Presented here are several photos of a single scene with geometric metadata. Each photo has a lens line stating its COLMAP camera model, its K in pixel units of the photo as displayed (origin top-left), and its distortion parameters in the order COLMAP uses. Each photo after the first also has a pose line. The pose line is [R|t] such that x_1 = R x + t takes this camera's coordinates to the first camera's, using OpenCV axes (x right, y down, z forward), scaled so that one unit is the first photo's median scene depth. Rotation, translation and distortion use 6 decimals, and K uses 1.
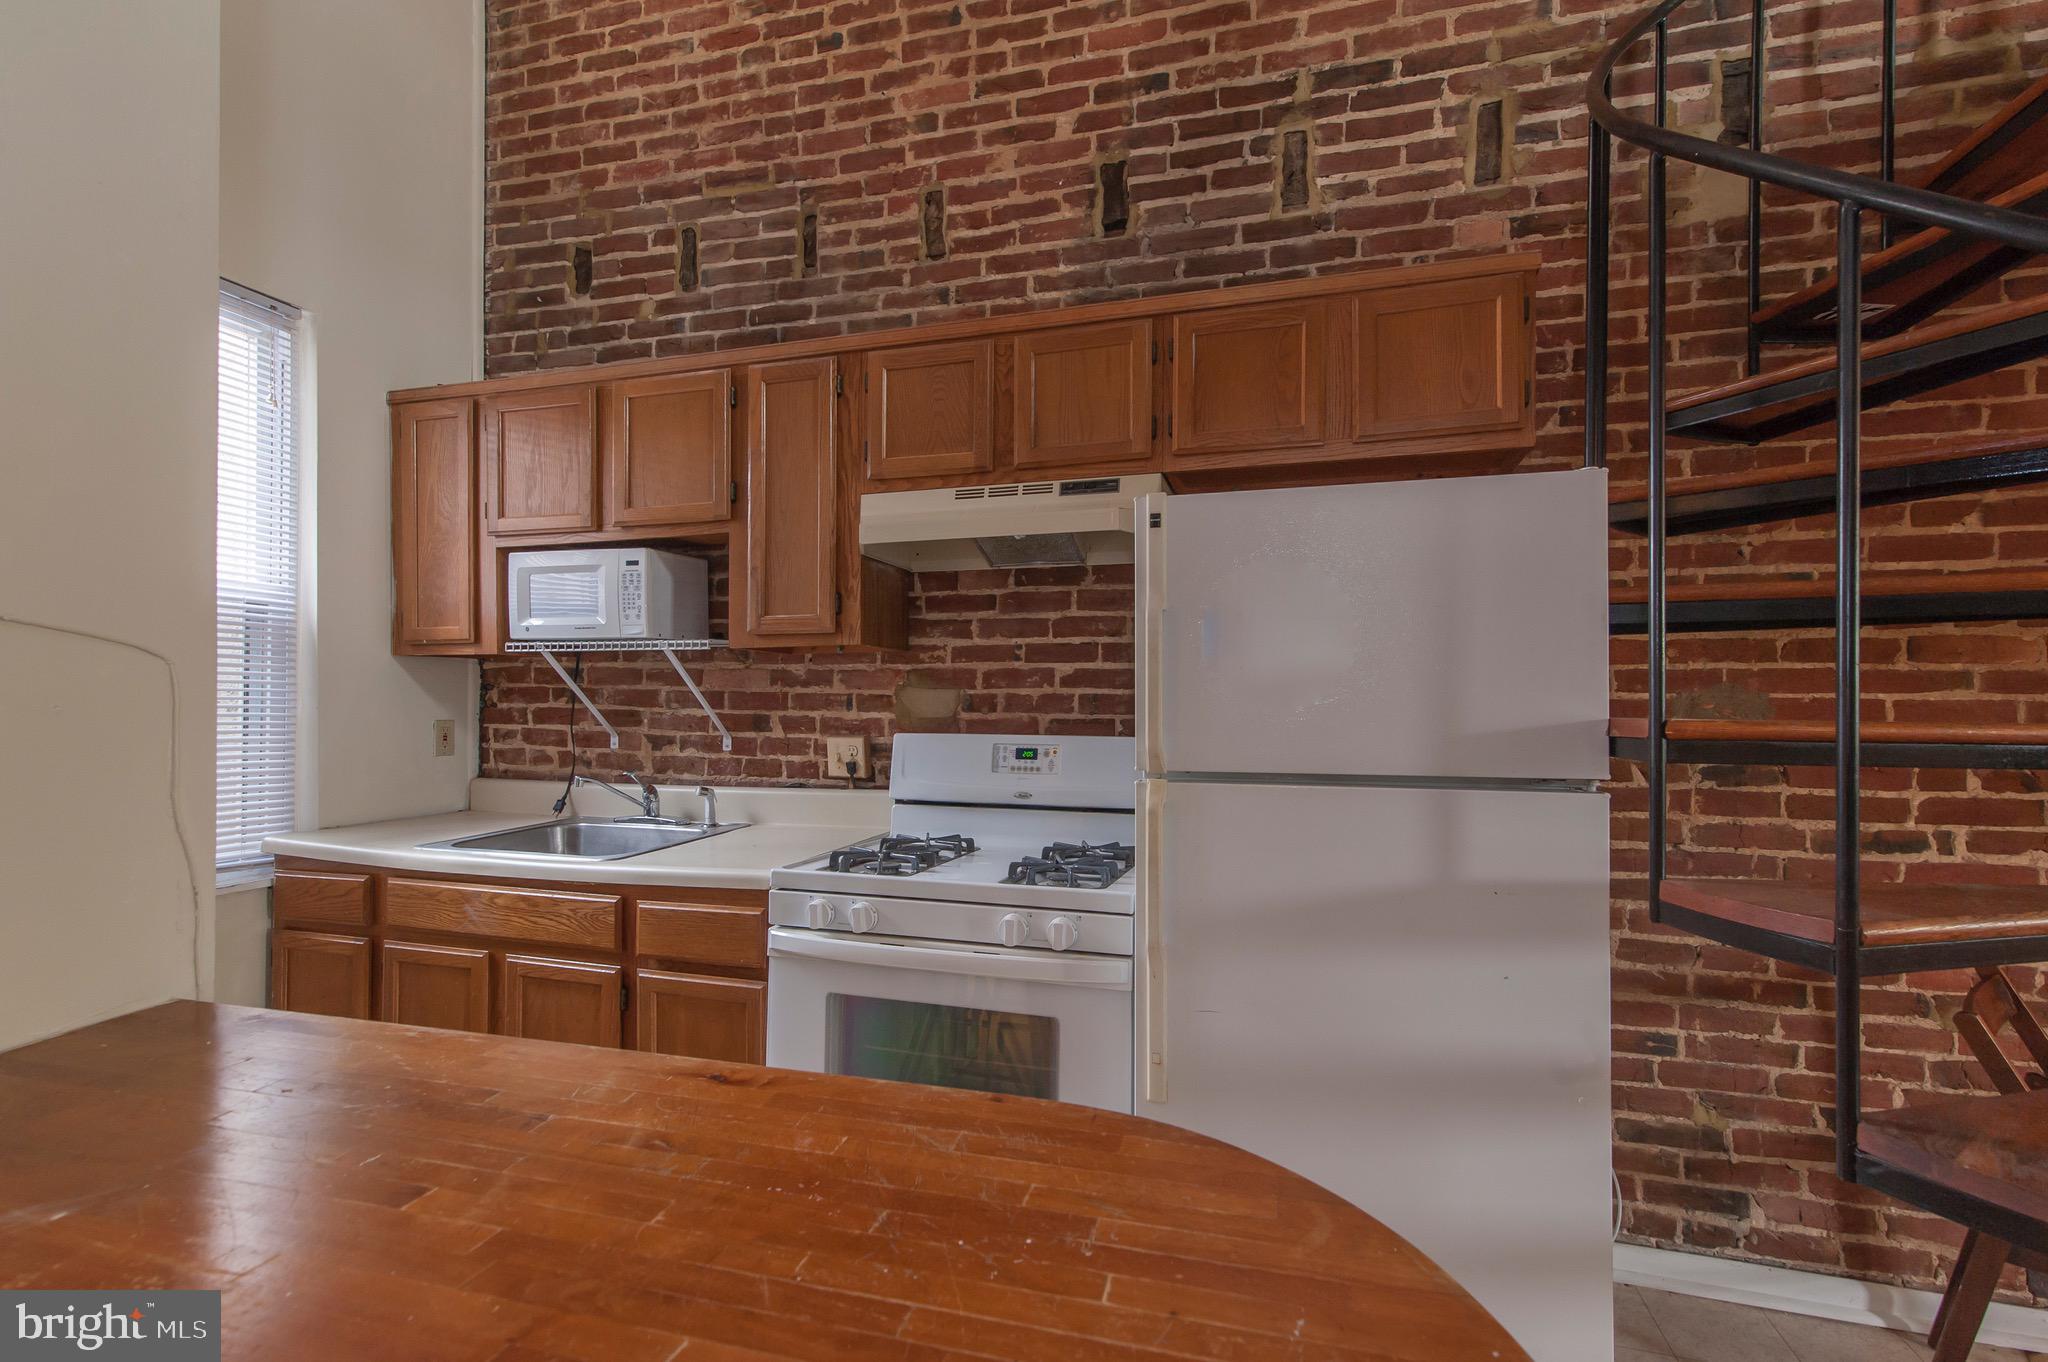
lens RADIAL K [[916.7, 0, 1040.2], [0, 916.7, 698.9], [0, 0, 1]] dist [0.013499, -0.000604]
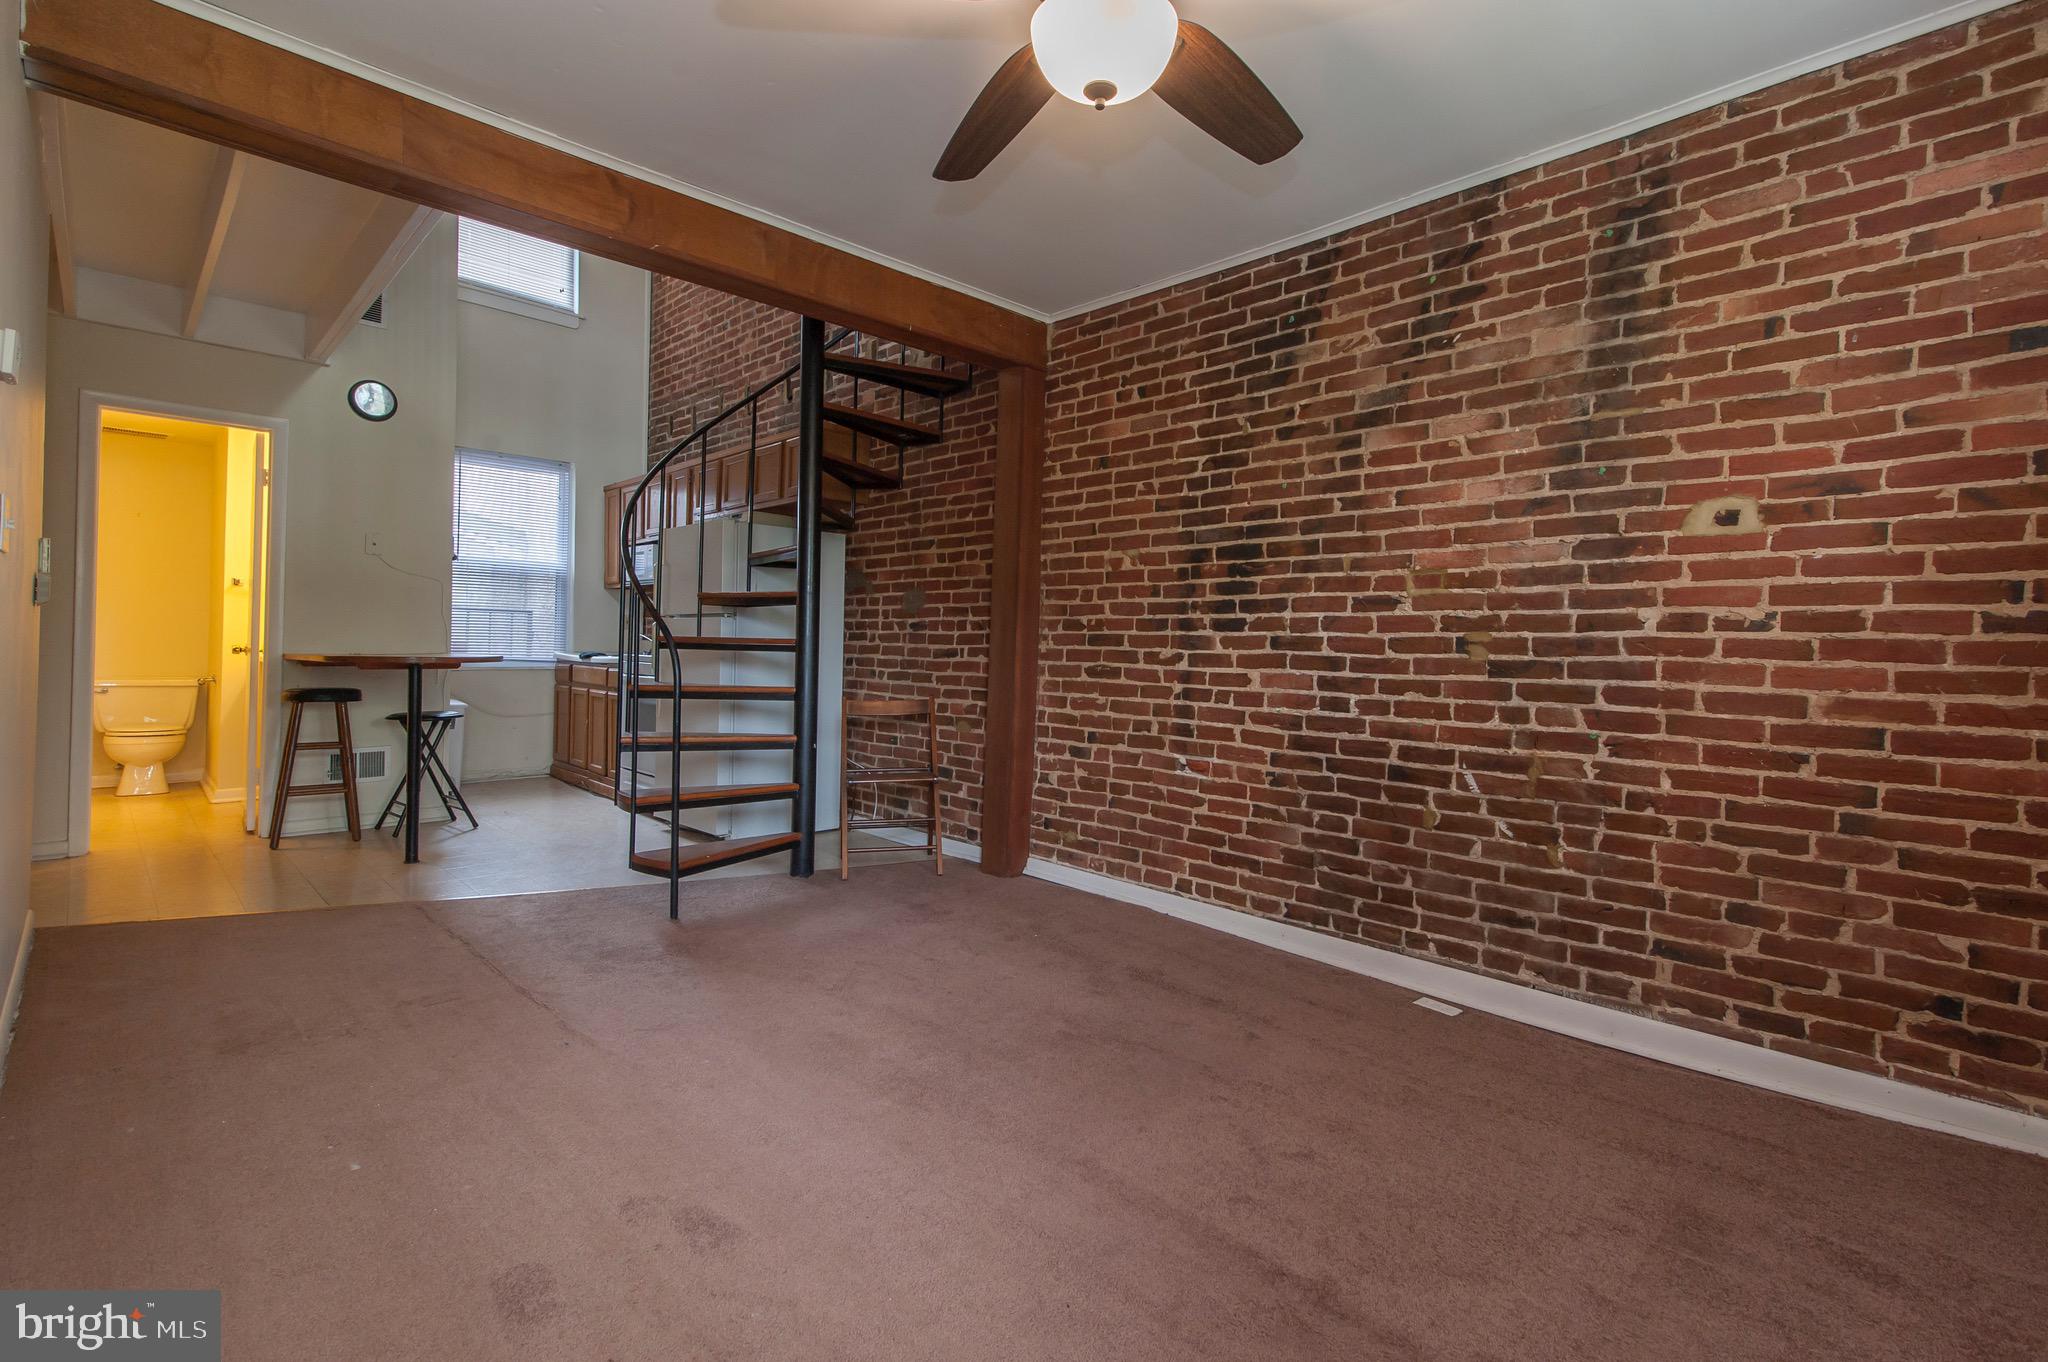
lens RADIAL K [[964.9, 0, 1068.4], [0, 964.9, 651.9], [0, 0, 1]] dist [0.015518, -0.000060]
pose [[0.874186, 0.013710, -0.485397, 1.873453], [-0.013959, 0.999898, 0.003103, 0.110548], [0.485390, 0.004063, 0.874288, -0.789713]]
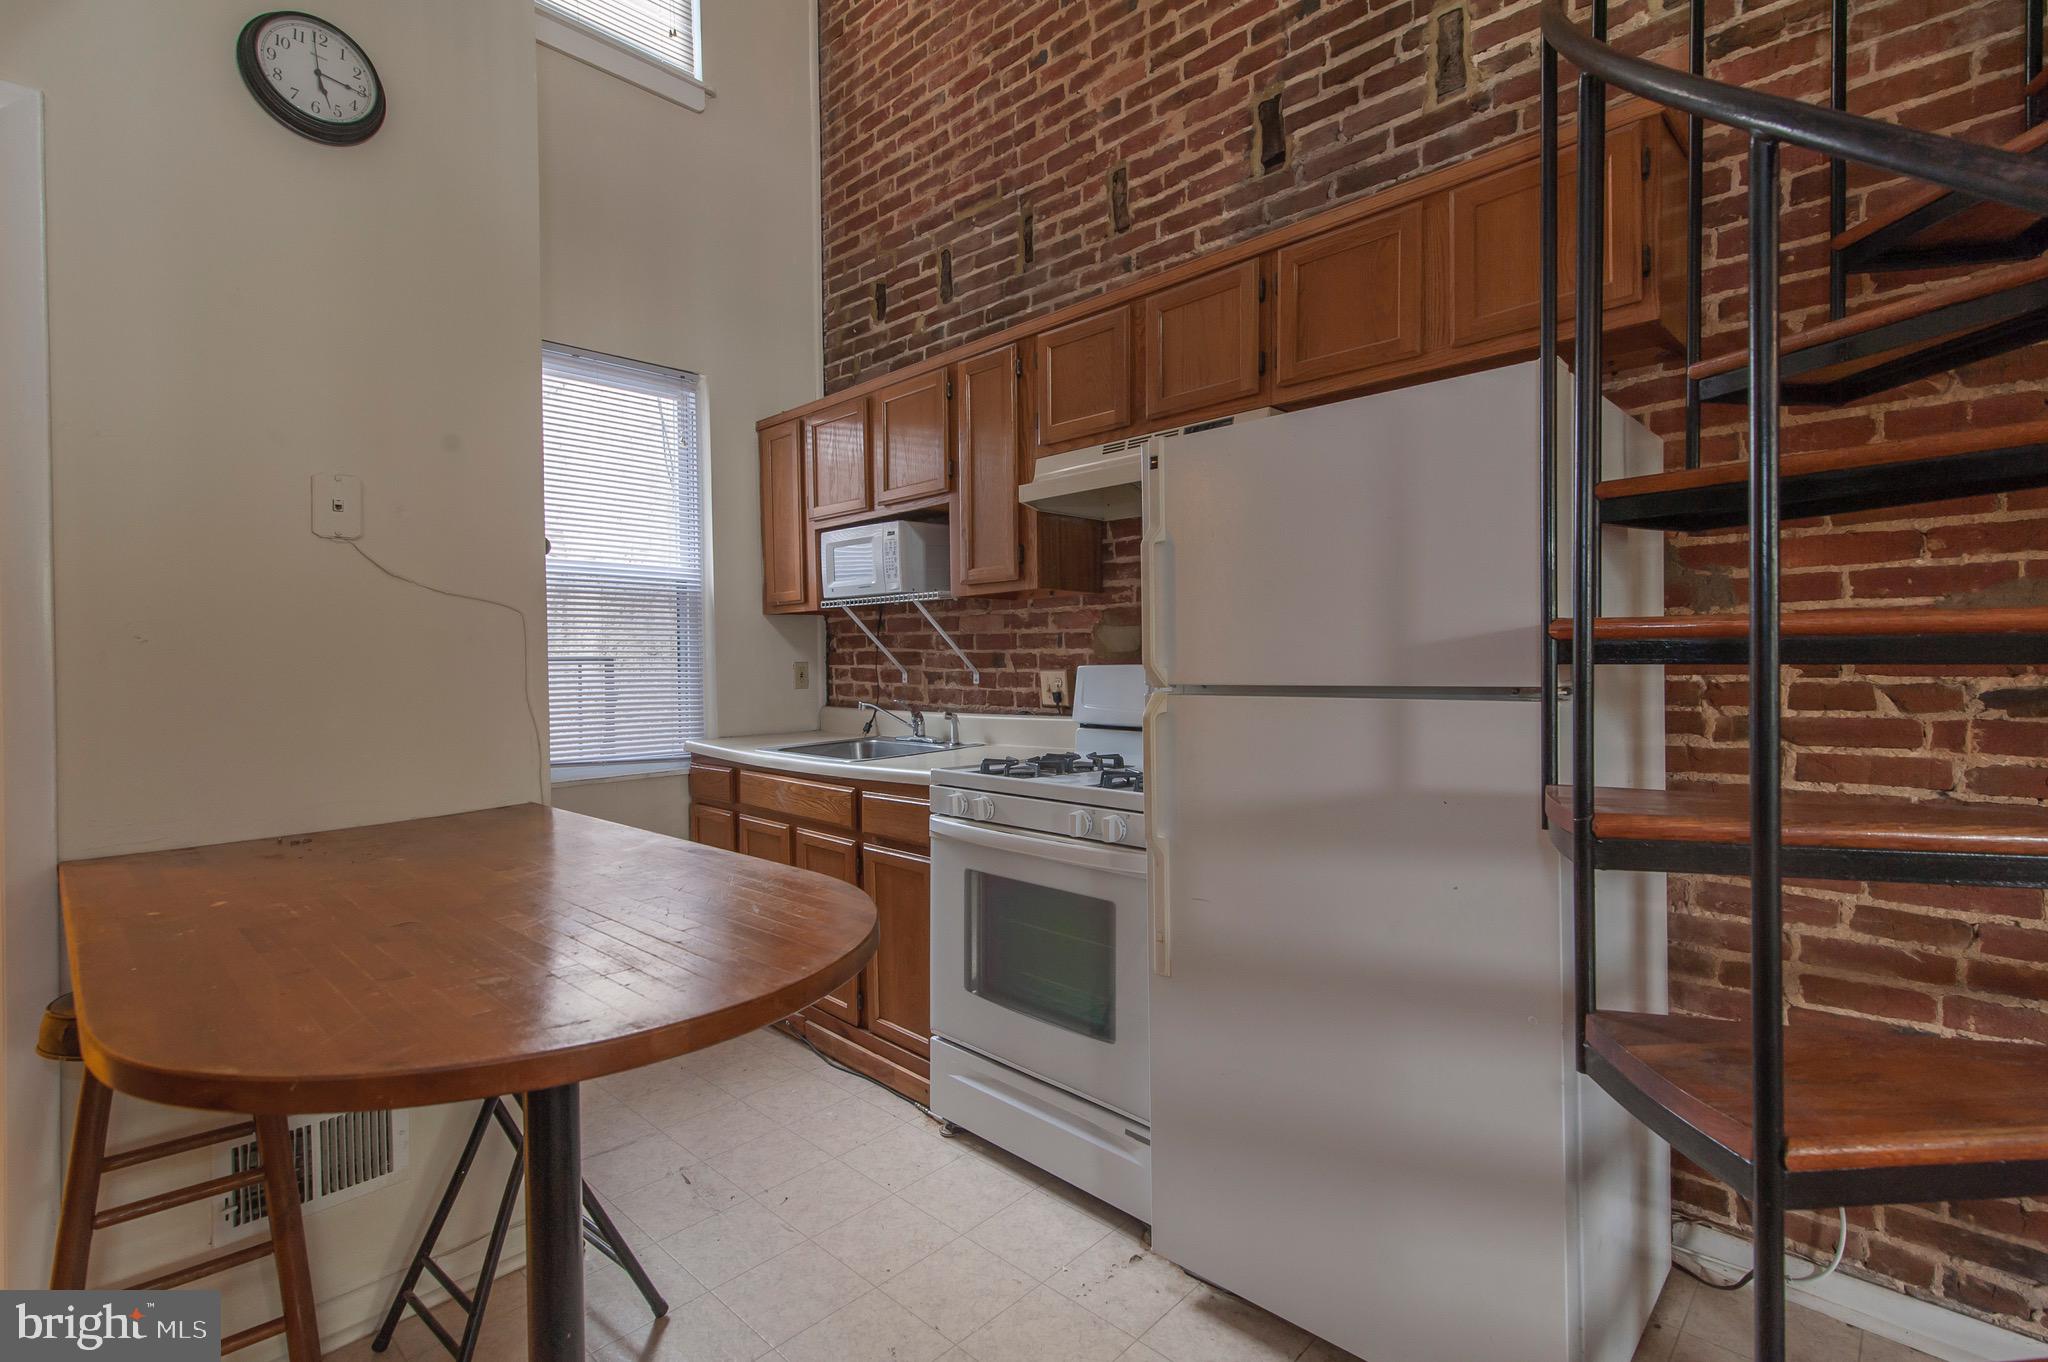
lens RADIAL K [[955.8, 0, 1016.7], [0, 955.8, 673.7], [0, 0, 1]] dist [0.013899, -0.000573]
pose [[0.876842, -0.008191, -0.480709, 0.332332], [0.018109, 0.999708, 0.015998, 0.026553], [0.480438, -0.022733, 0.876734, -0.072397]]
